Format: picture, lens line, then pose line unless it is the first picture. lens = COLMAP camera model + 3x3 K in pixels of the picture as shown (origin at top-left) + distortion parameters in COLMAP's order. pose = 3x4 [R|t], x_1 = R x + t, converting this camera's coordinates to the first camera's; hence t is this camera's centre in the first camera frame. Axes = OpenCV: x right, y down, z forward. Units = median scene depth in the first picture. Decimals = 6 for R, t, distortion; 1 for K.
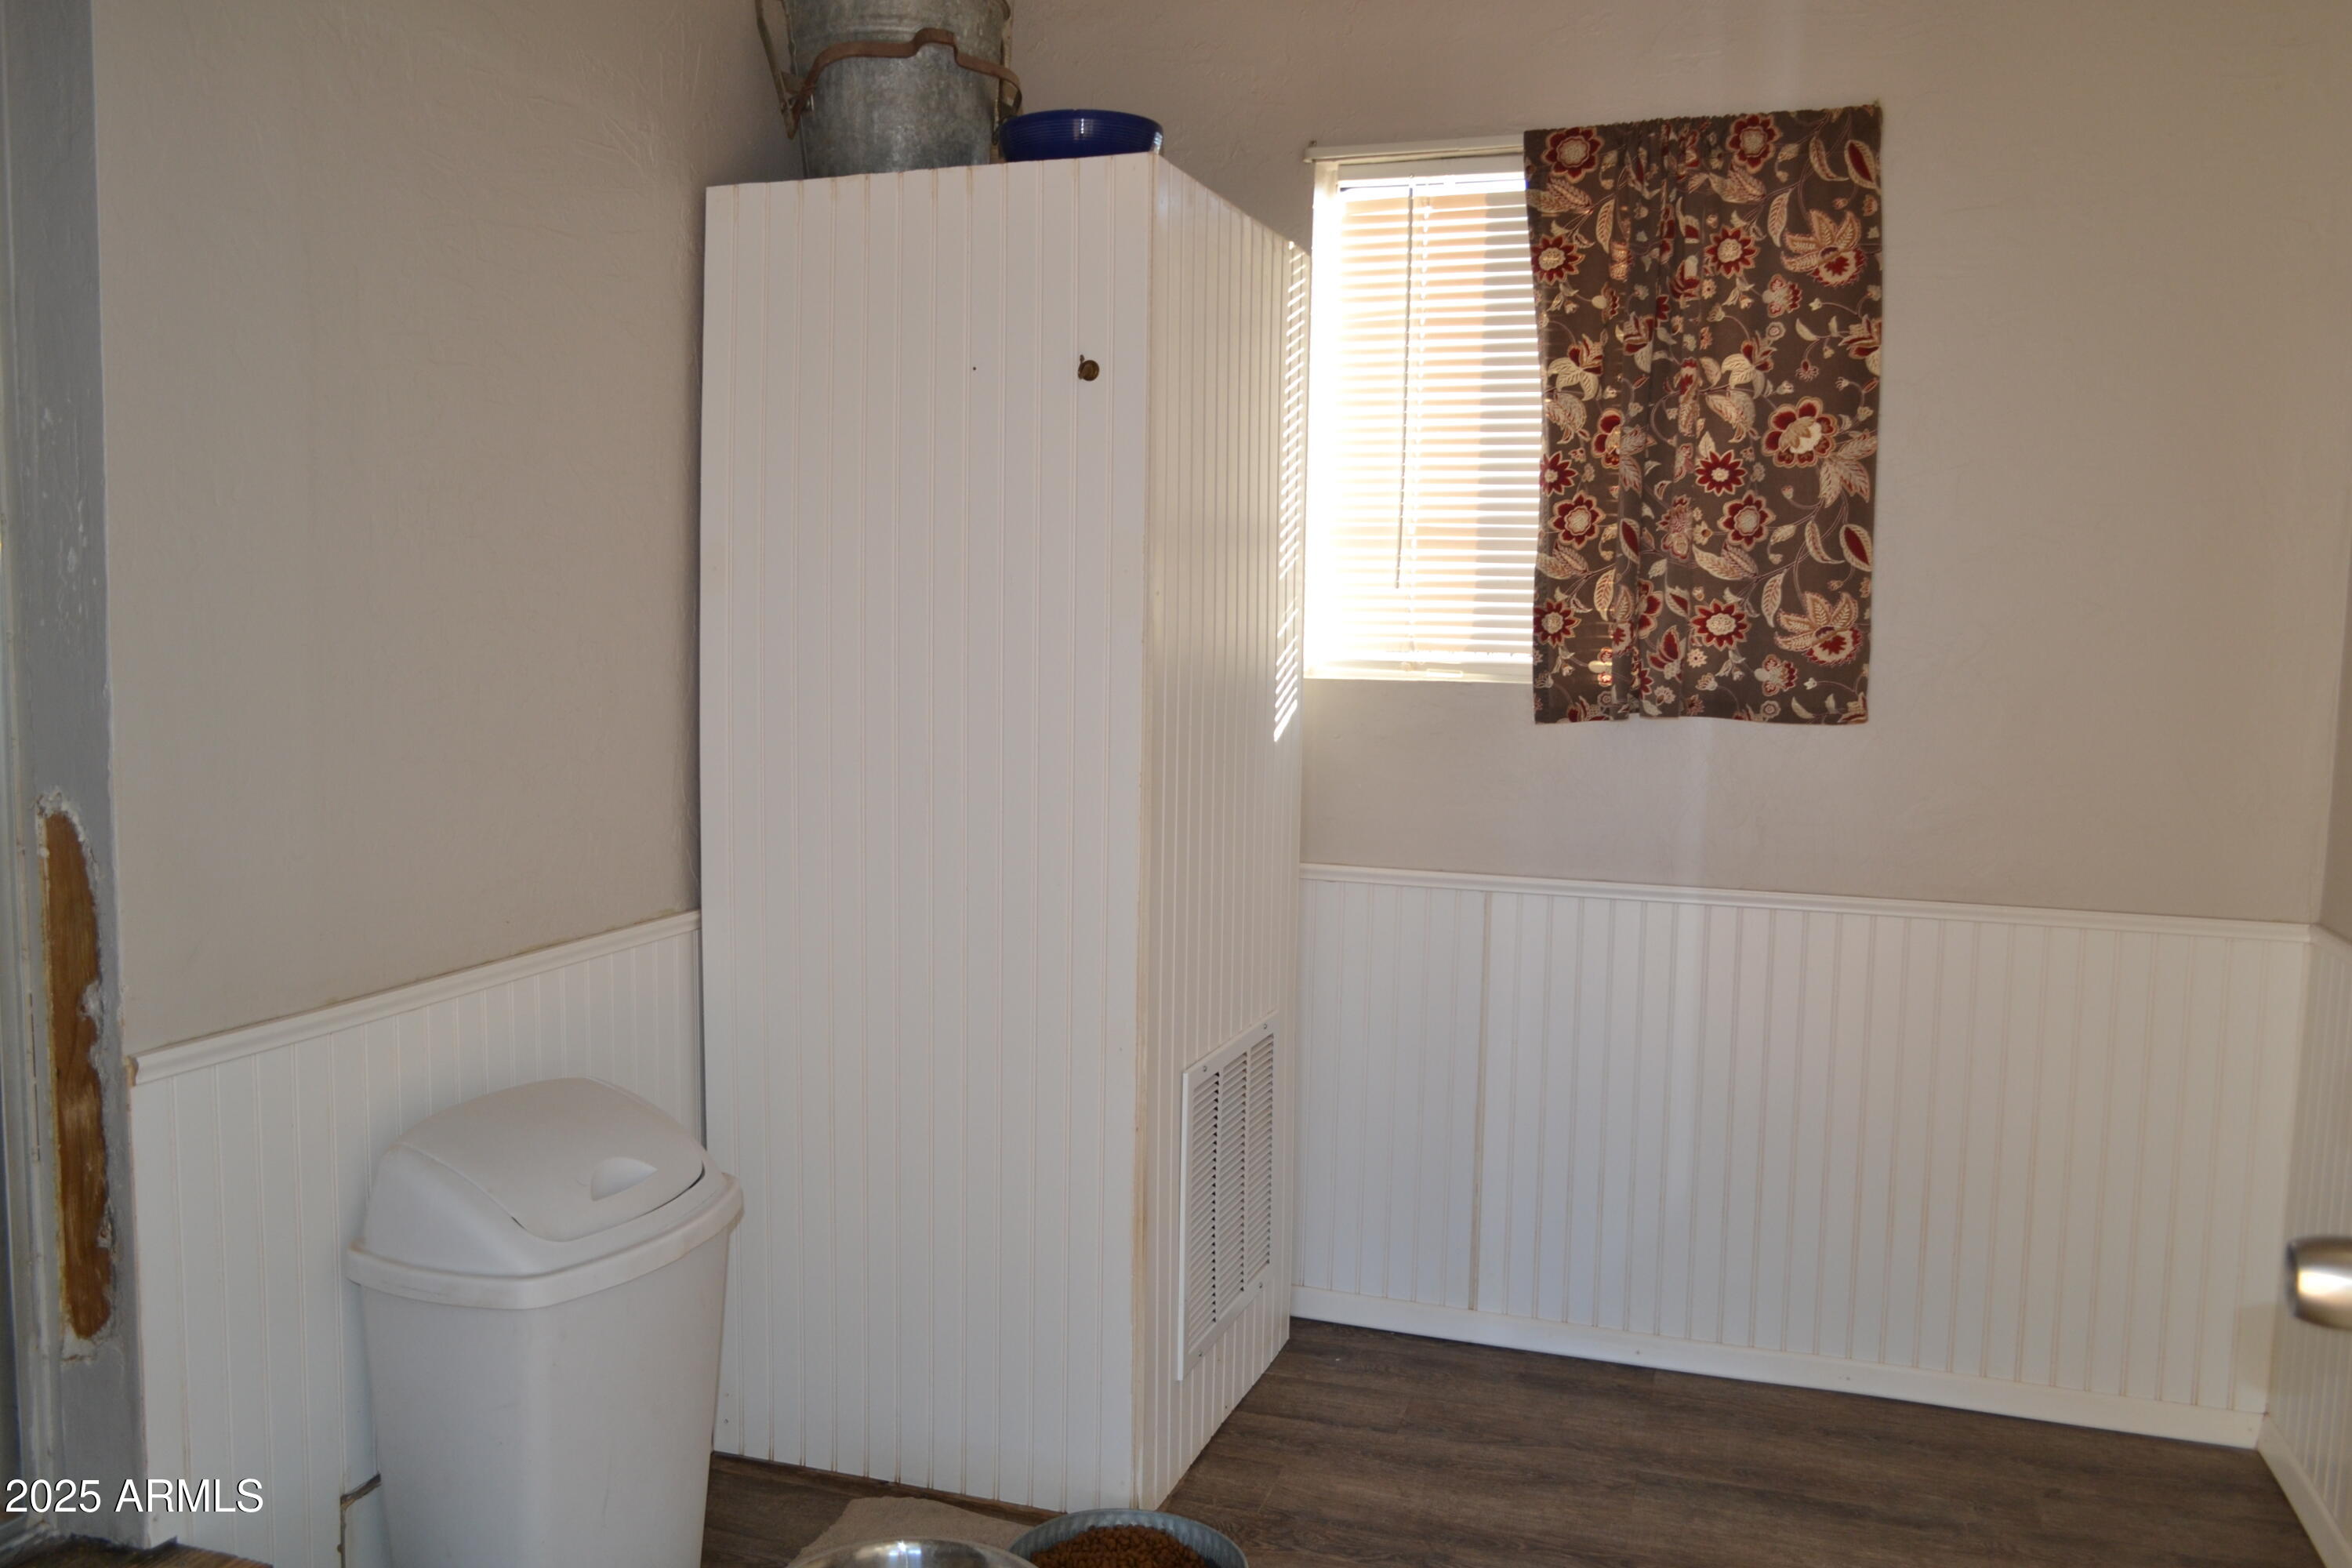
lens RADIAL K [[1858.3, 0, 1166.0], [0, 1858.3, 796.0], [0, 0, 1]] dist [-0.013536, 0.000427]
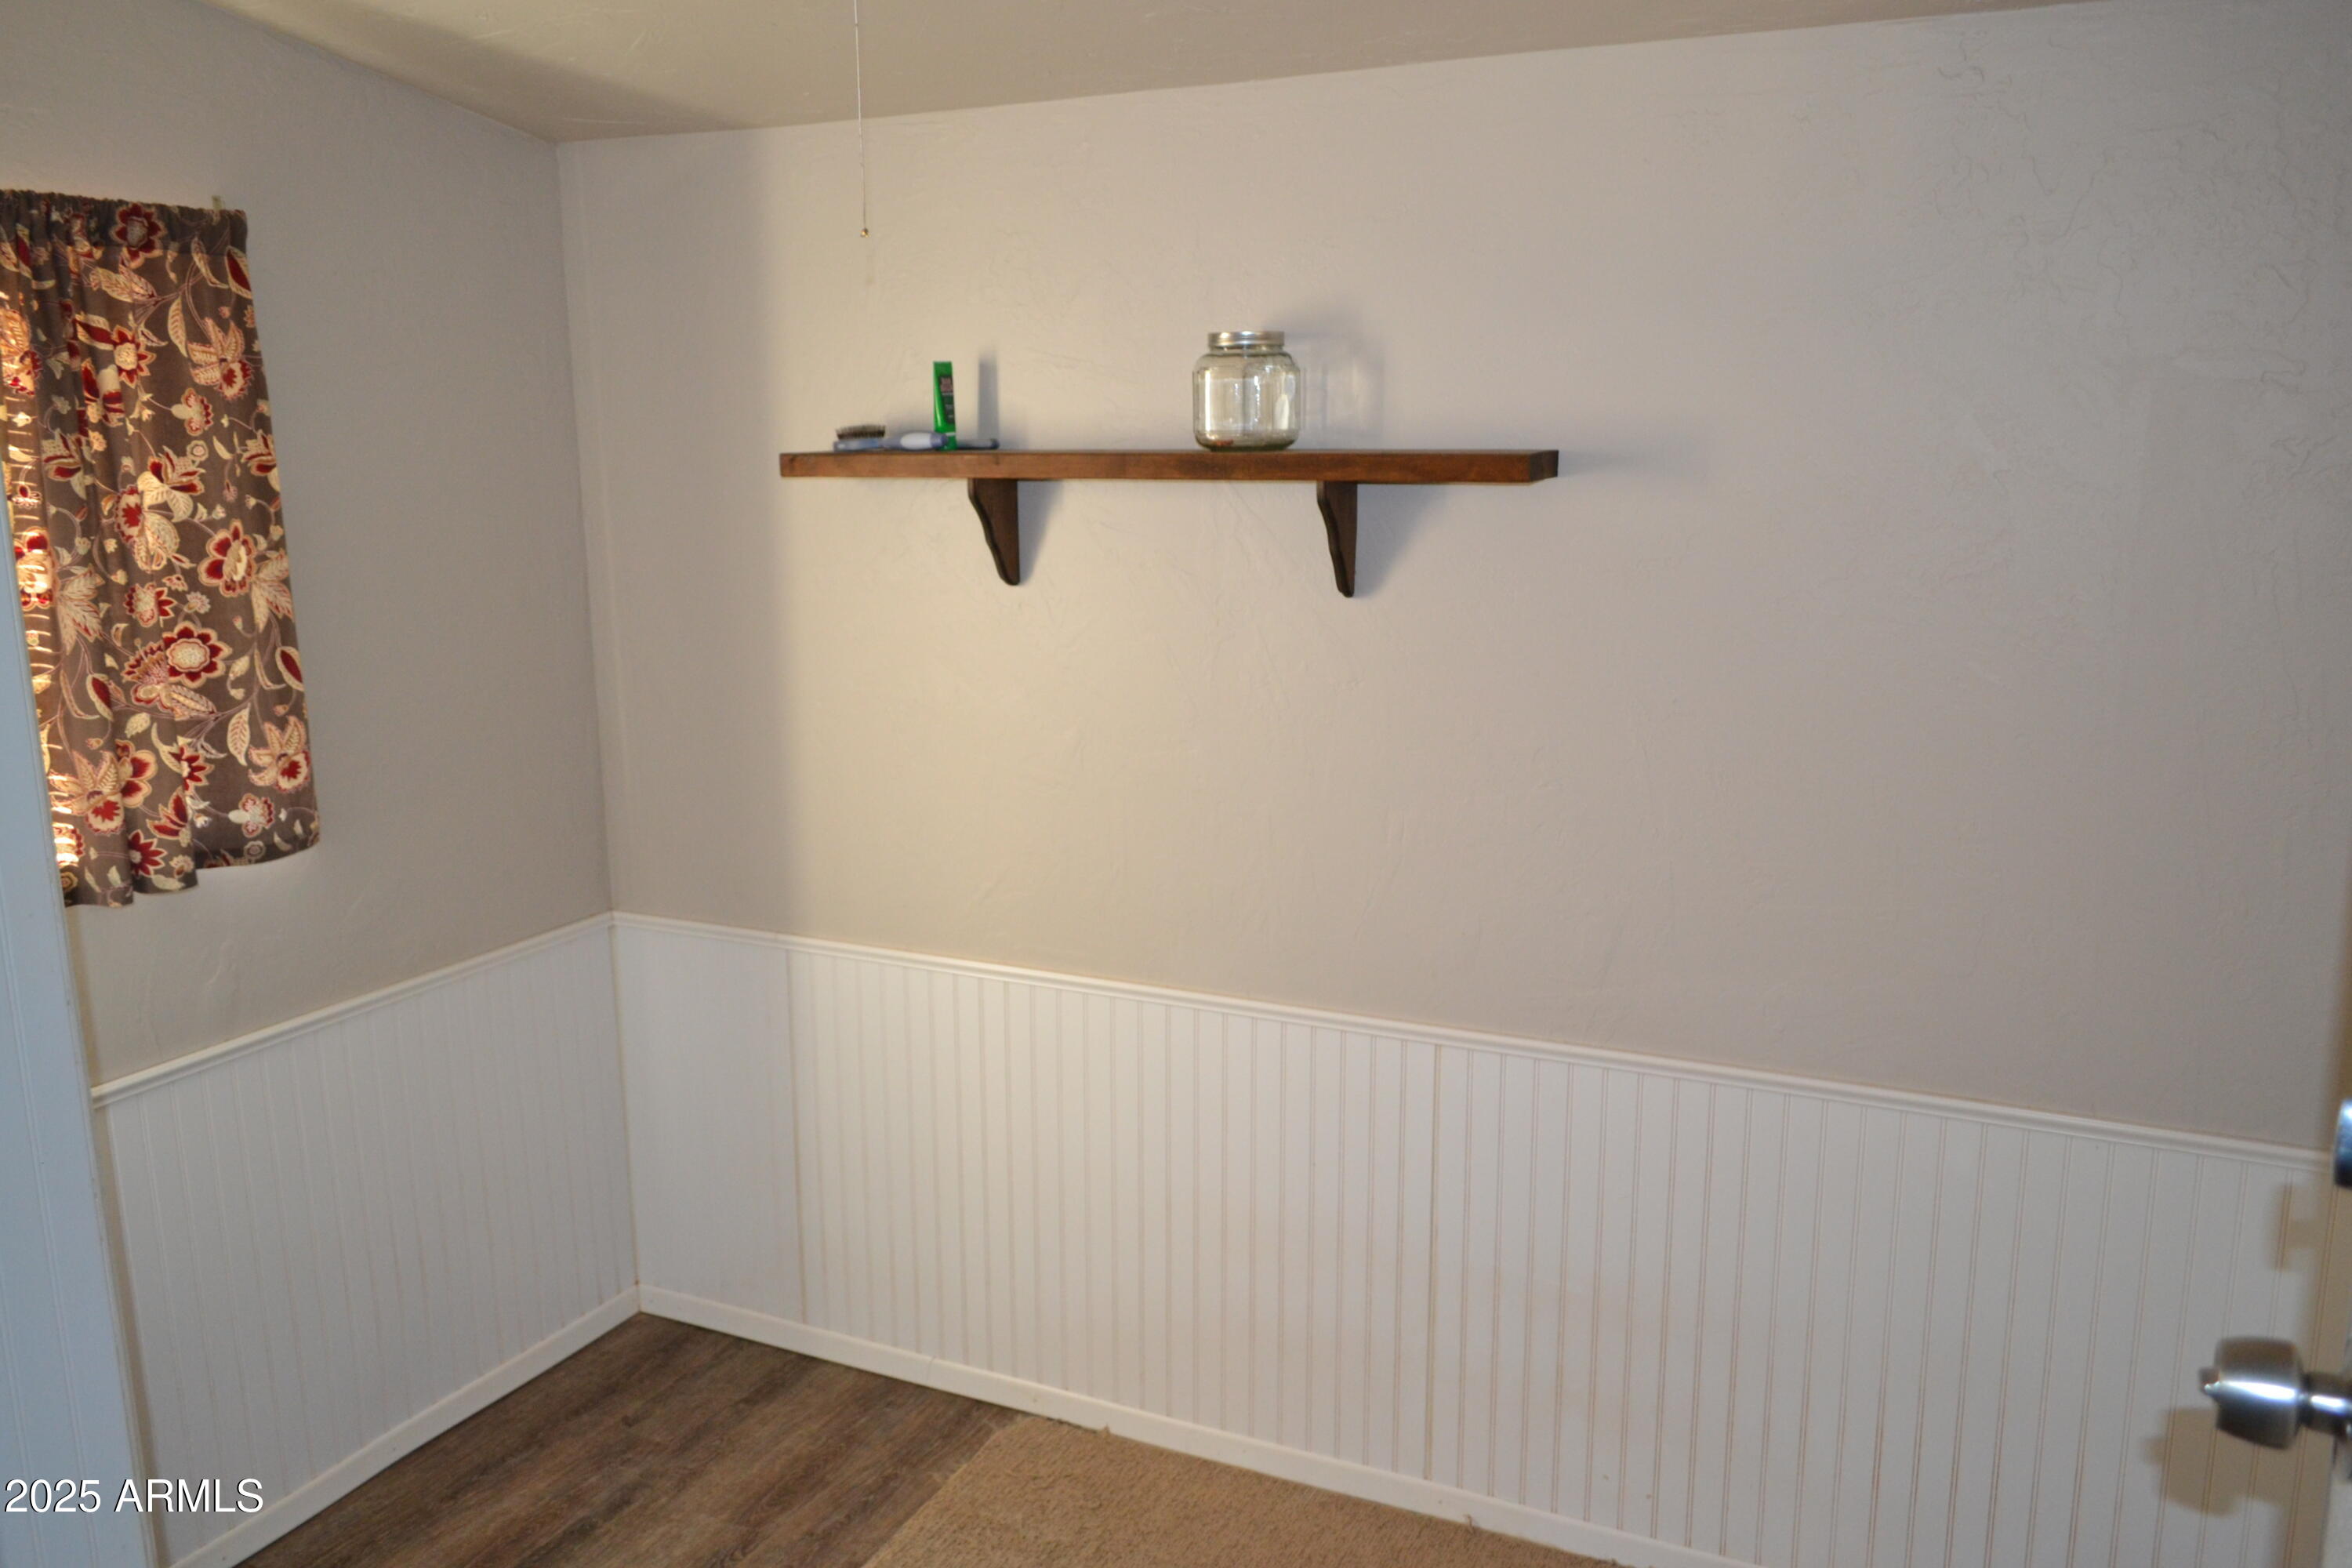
lens RADIAL K [[1858.3, 0, 1168.9], [0, 1858.3, 778.3], [0, 0, 1]] dist [-0.013536, 0.000427]
pose [[0.130143, -0.212609, 0.968432, -0.525589], [0.103614, 0.974307, 0.199975, -0.225300], [-0.986066, 0.074317, 0.148829, 0.402636]]
